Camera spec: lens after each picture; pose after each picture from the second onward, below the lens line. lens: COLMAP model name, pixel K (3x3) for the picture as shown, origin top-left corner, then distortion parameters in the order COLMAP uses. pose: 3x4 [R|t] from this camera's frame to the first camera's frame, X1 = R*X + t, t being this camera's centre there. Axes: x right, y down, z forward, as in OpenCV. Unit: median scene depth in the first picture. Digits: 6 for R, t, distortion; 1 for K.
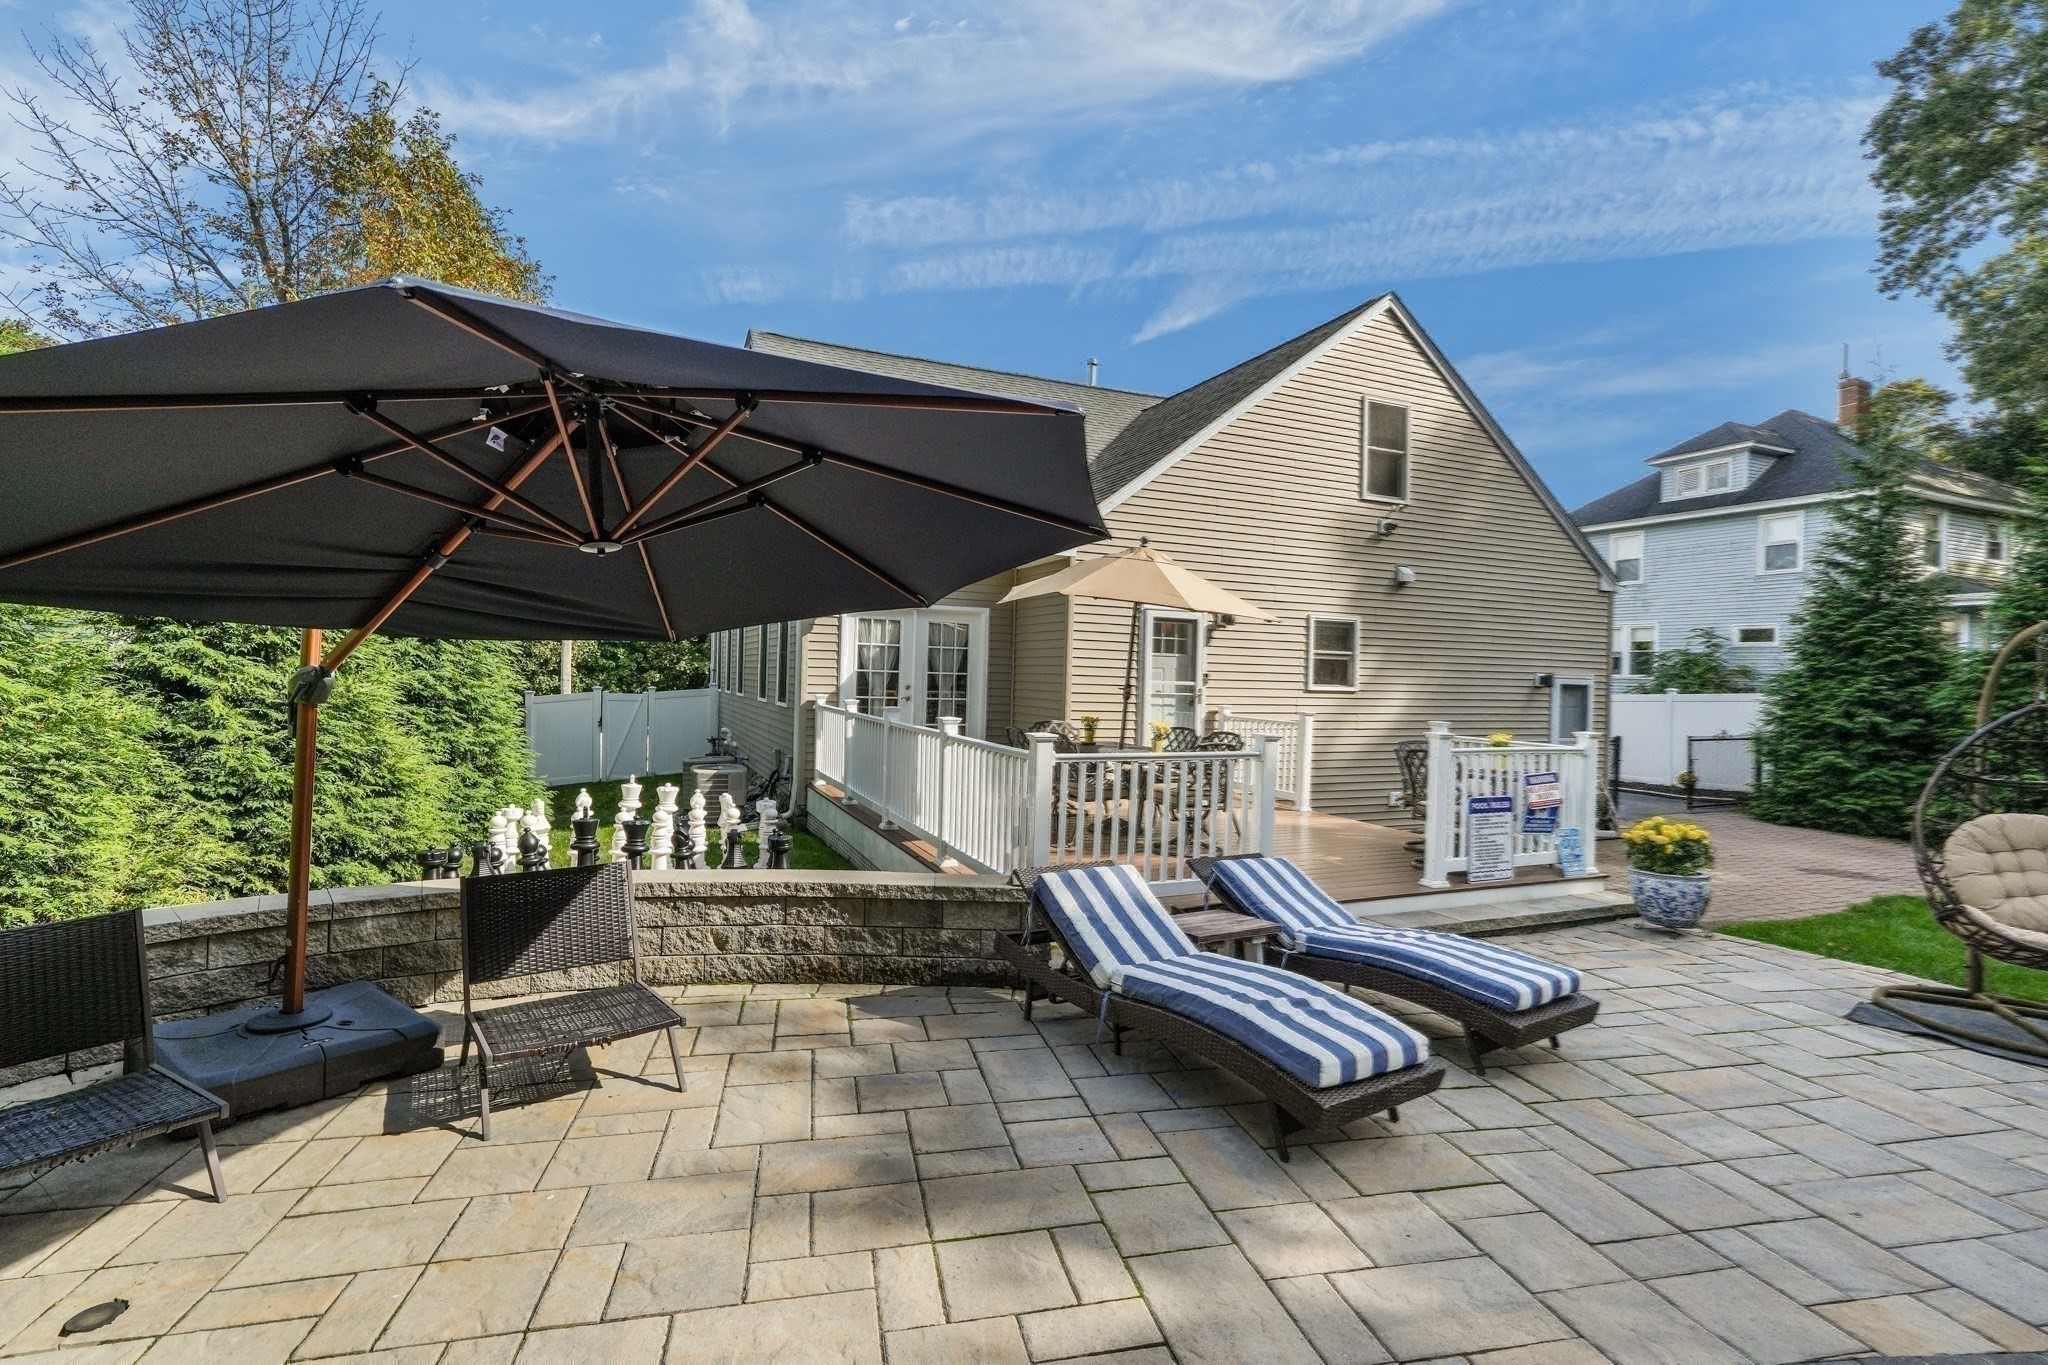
lens RADIAL K [[941.9, 0, 1024.0], [0, 941.9, 682.5], [0, 0, 1]] dist [-0.014555, 0.009940]
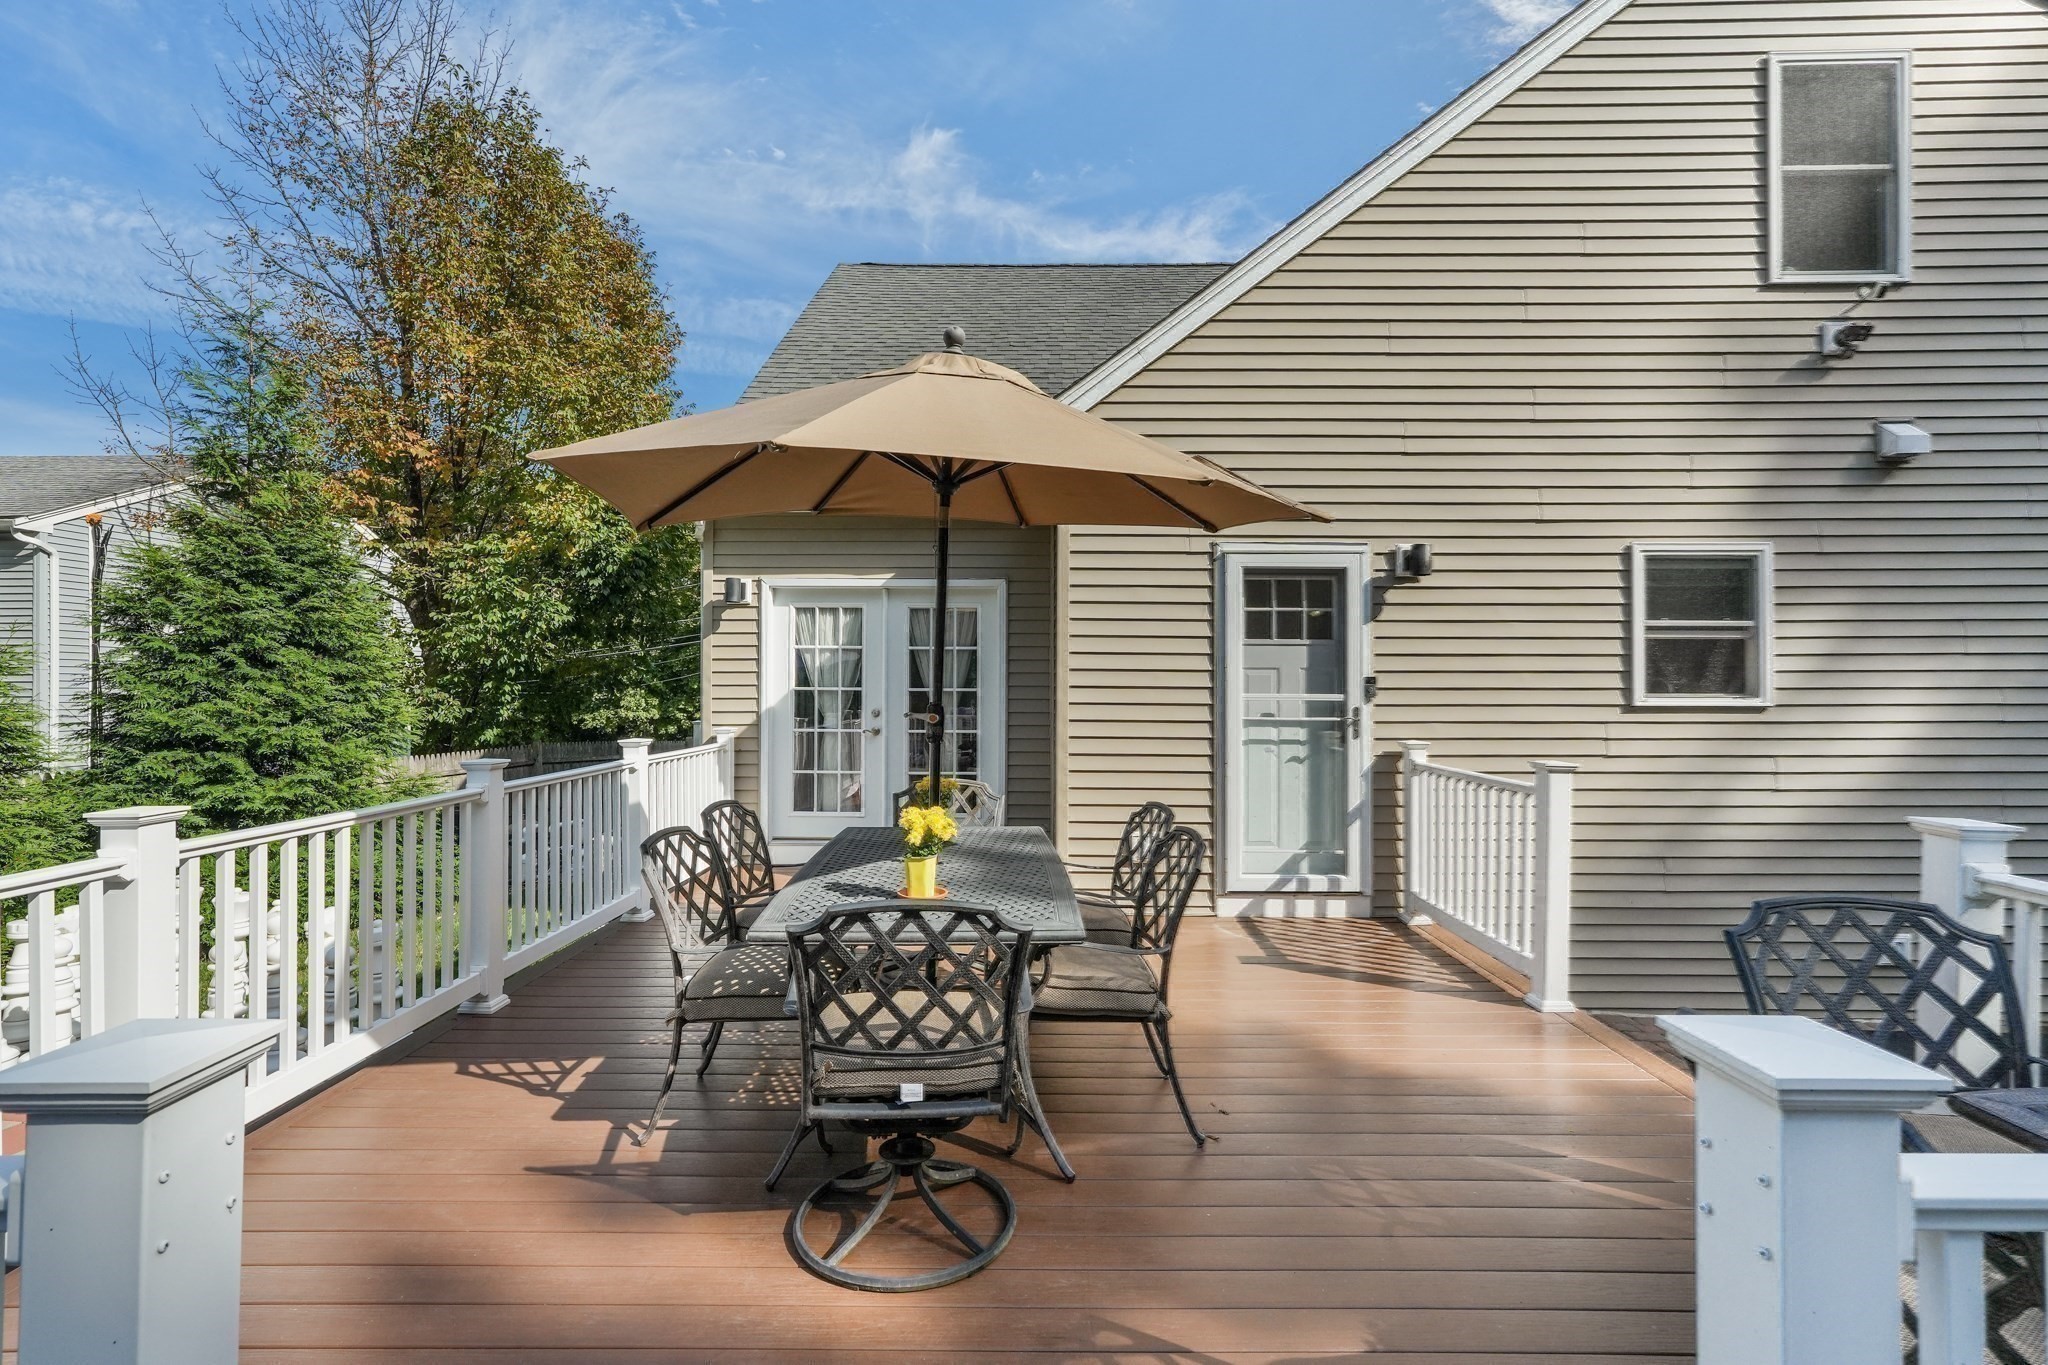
lens RADIAL K [[941.9, 0, 1024.0], [0, 941.9, 682.5], [0, 0, 1]] dist [-0.014555, 0.009940]
pose [[0.911570, -0.027567, -0.410220, 0.218243], [0.019680, 0.999532, -0.023438, 0.001225], [0.410674, 0.013292, 0.911686, 0.454337]]
